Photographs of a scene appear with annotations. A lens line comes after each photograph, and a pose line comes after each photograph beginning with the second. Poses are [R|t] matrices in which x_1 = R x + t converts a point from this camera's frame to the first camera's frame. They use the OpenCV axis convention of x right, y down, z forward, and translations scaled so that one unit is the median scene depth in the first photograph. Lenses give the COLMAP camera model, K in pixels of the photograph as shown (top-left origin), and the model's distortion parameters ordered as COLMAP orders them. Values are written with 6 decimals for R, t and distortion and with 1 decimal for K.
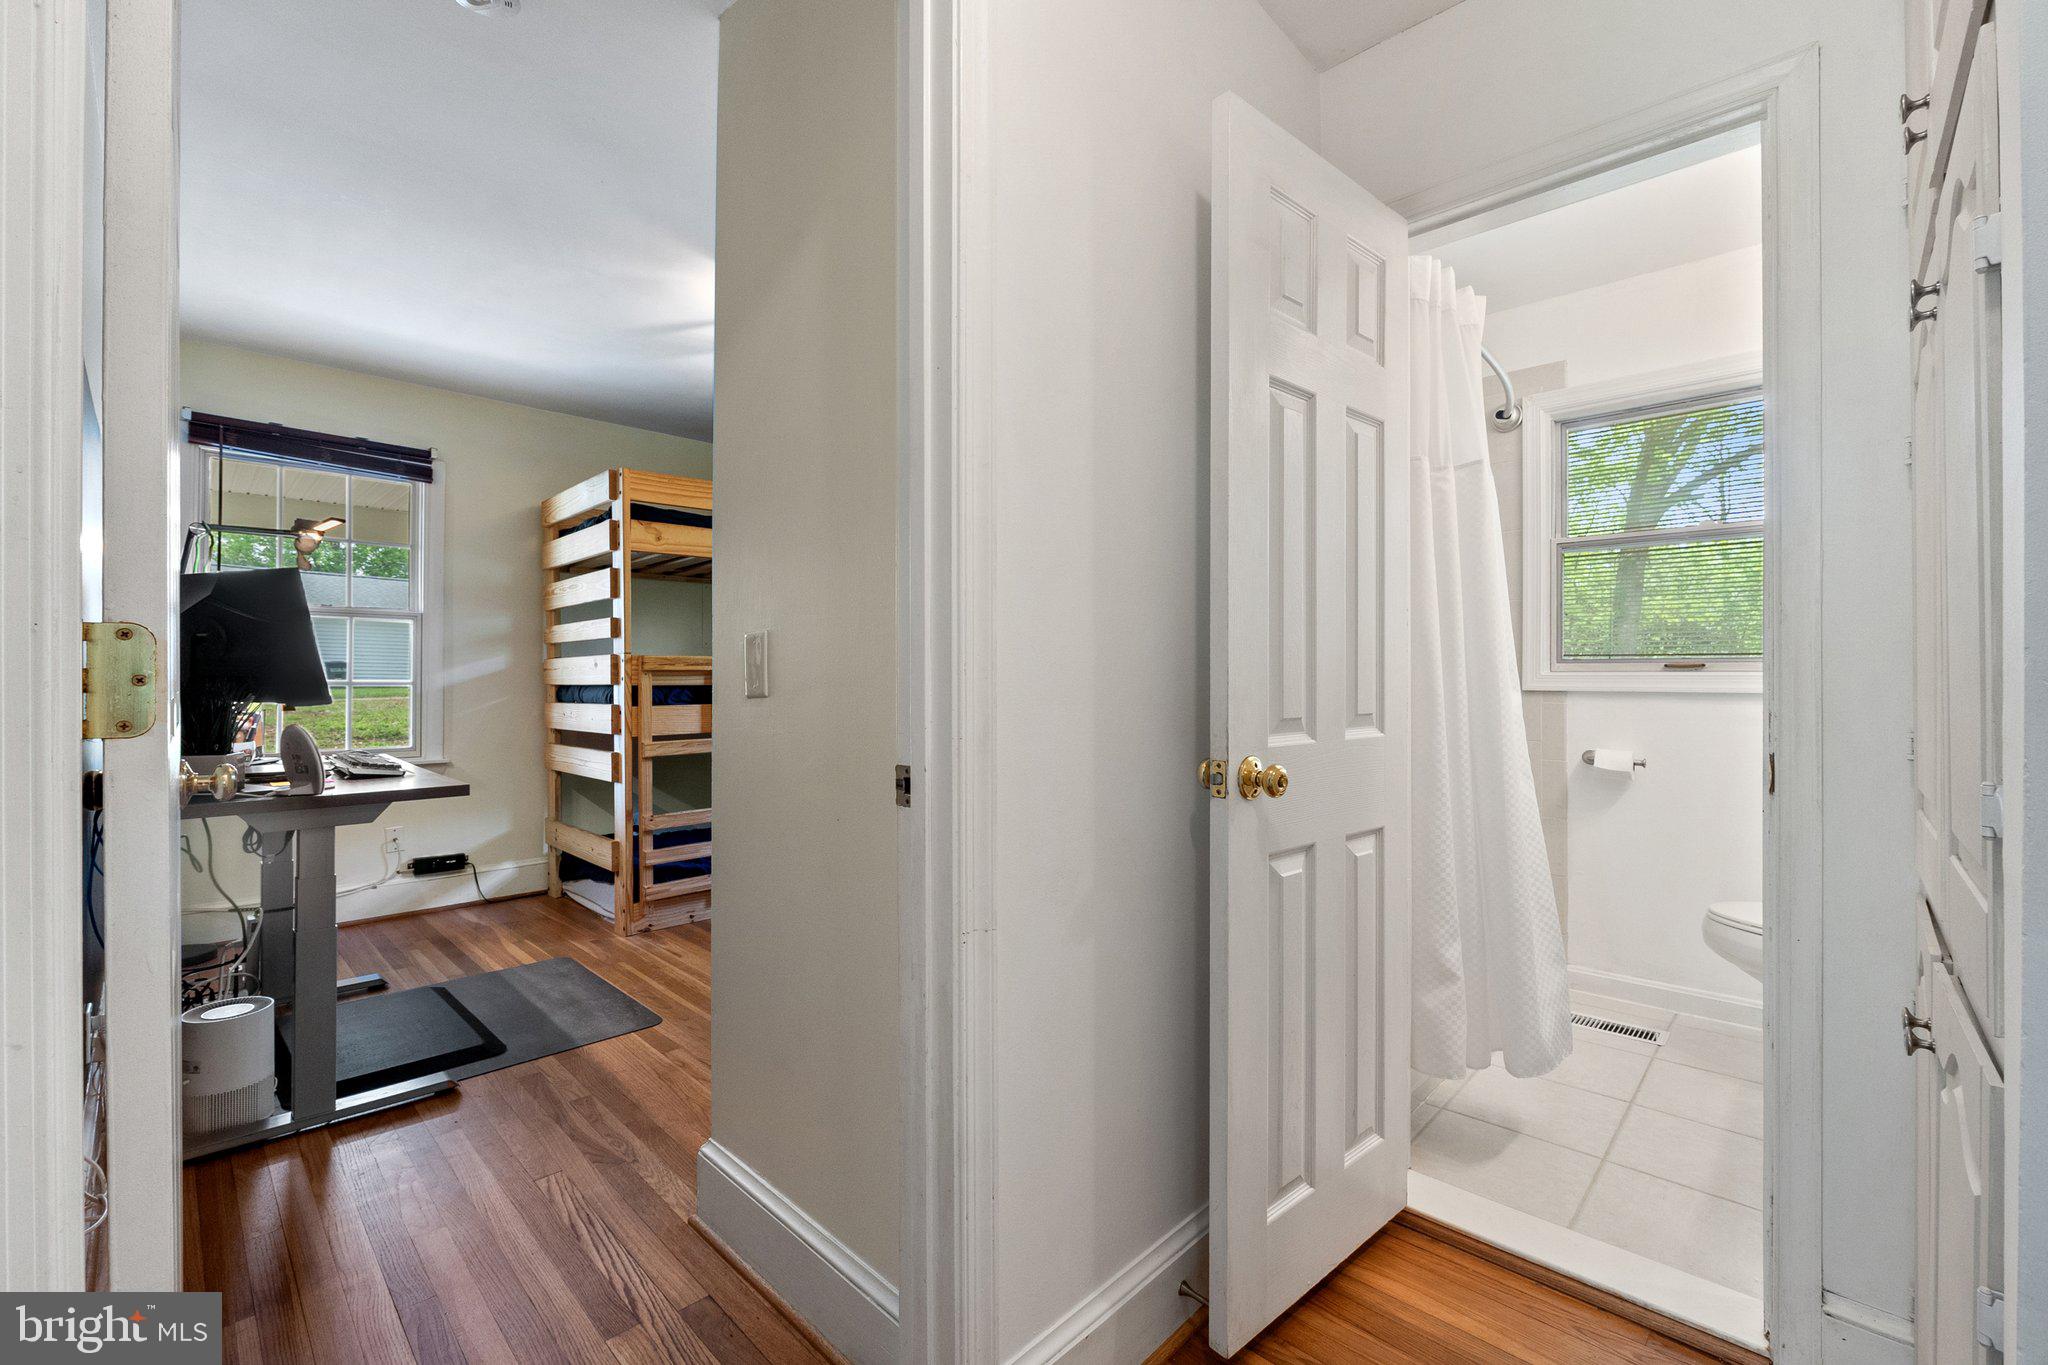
lens RADIAL K [[851.7, 0, 1020.0], [0, 851.7, 677.0], [0, 0, 1]] dist [-0.015798, 0.000007]
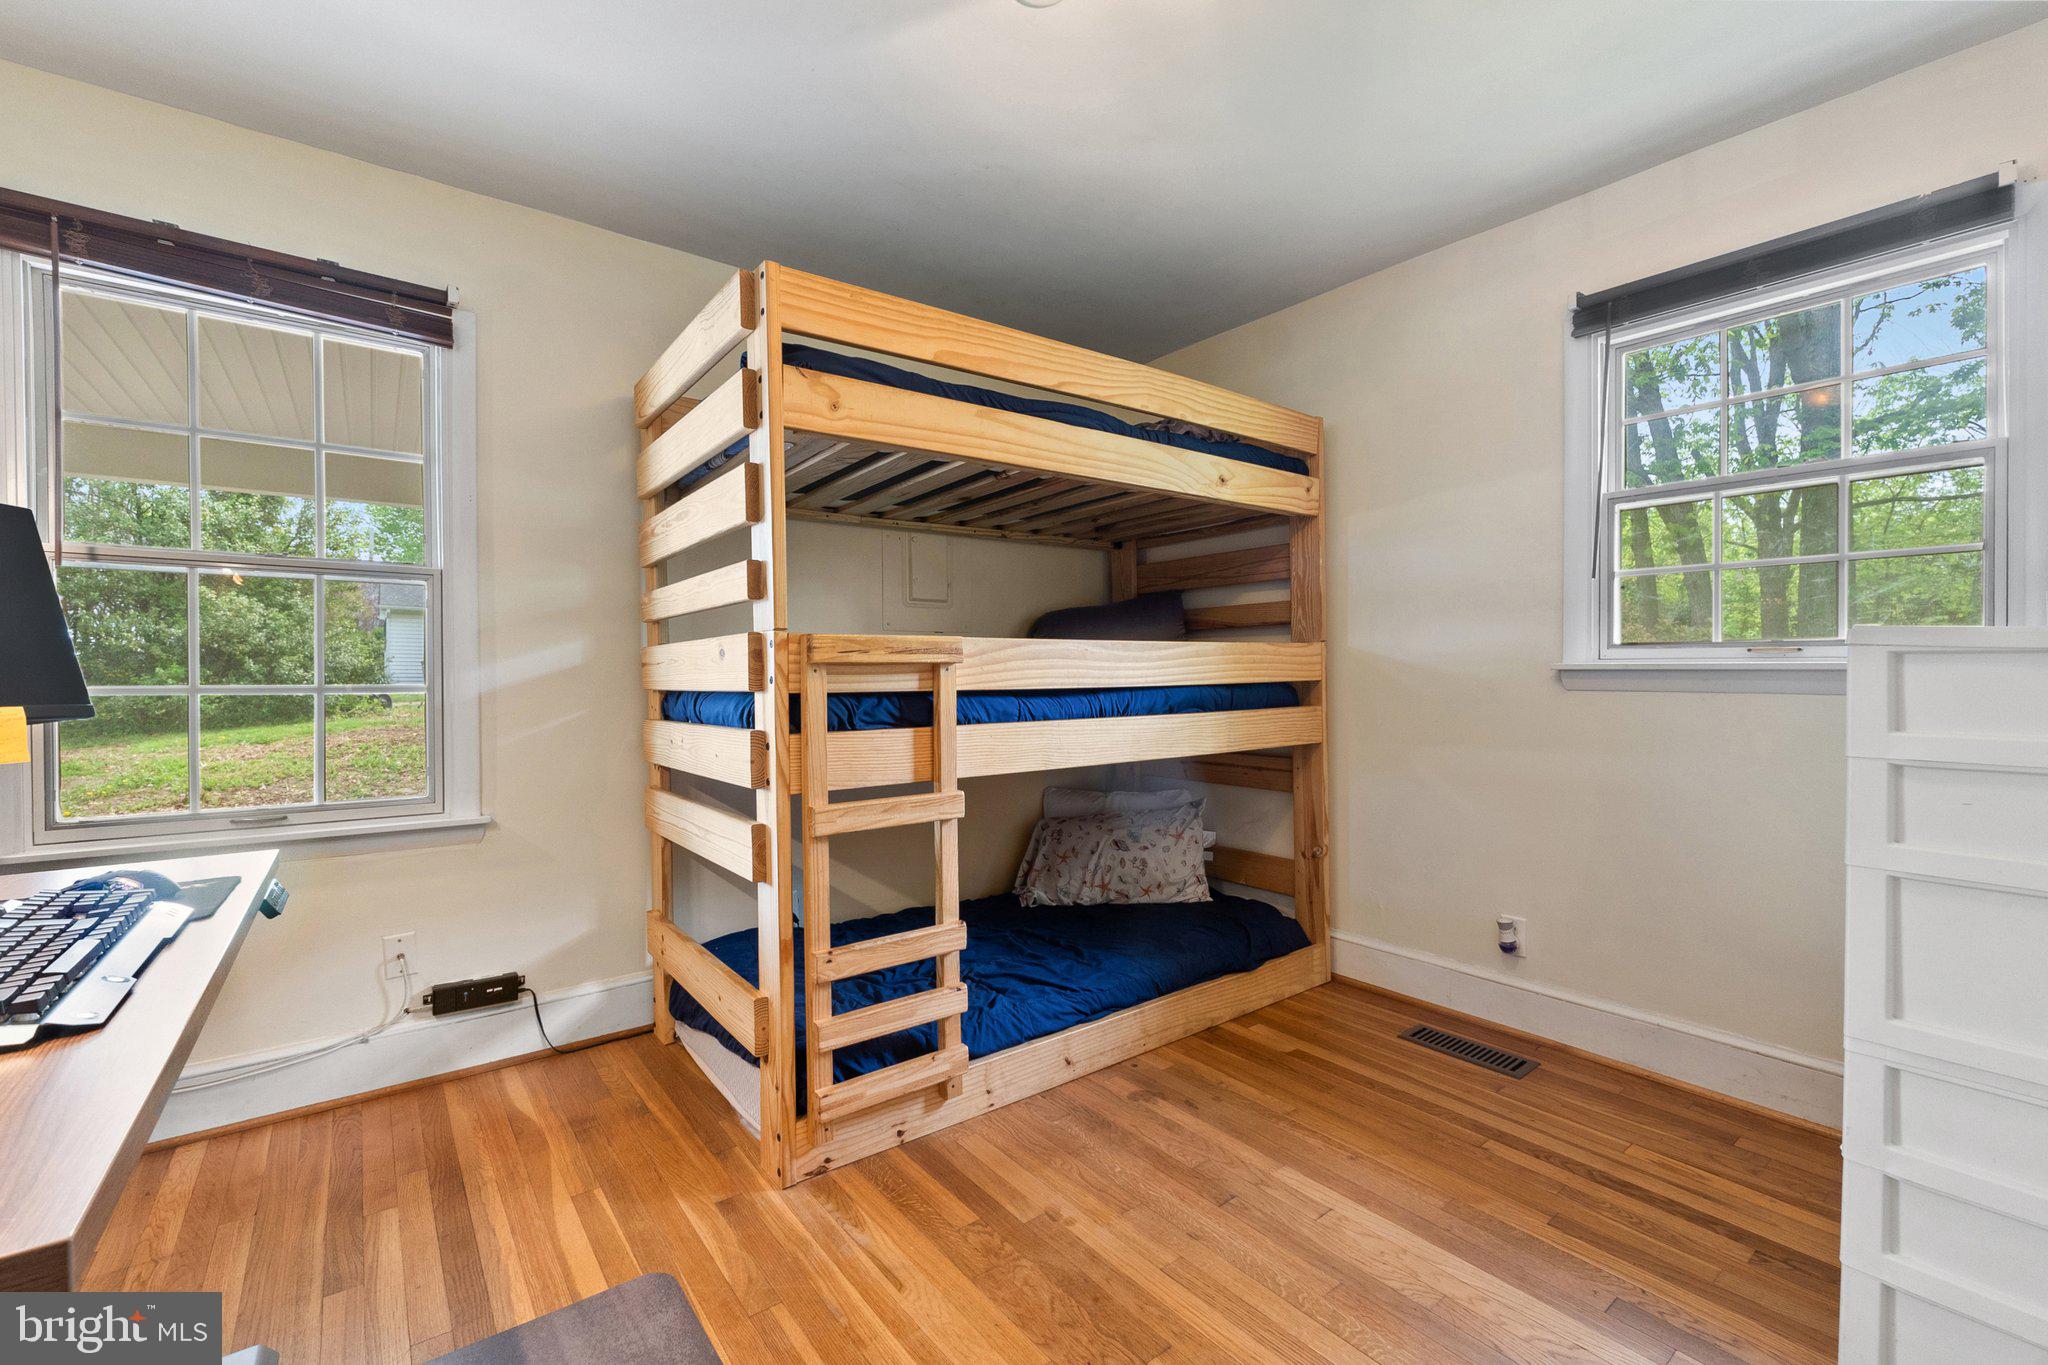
lens RADIAL K [[864.5, 0, 1024.0], [0, 864.5, 682.5], [0, 0, 1]] dist [-0.002149, -0.000722]
pose [[0.990445, -0.006040, -0.137774, -0.242974], [0.007631, 0.999910, 0.011020, -0.000929], [0.137695, -0.011966, 0.990402, 0.499689]]
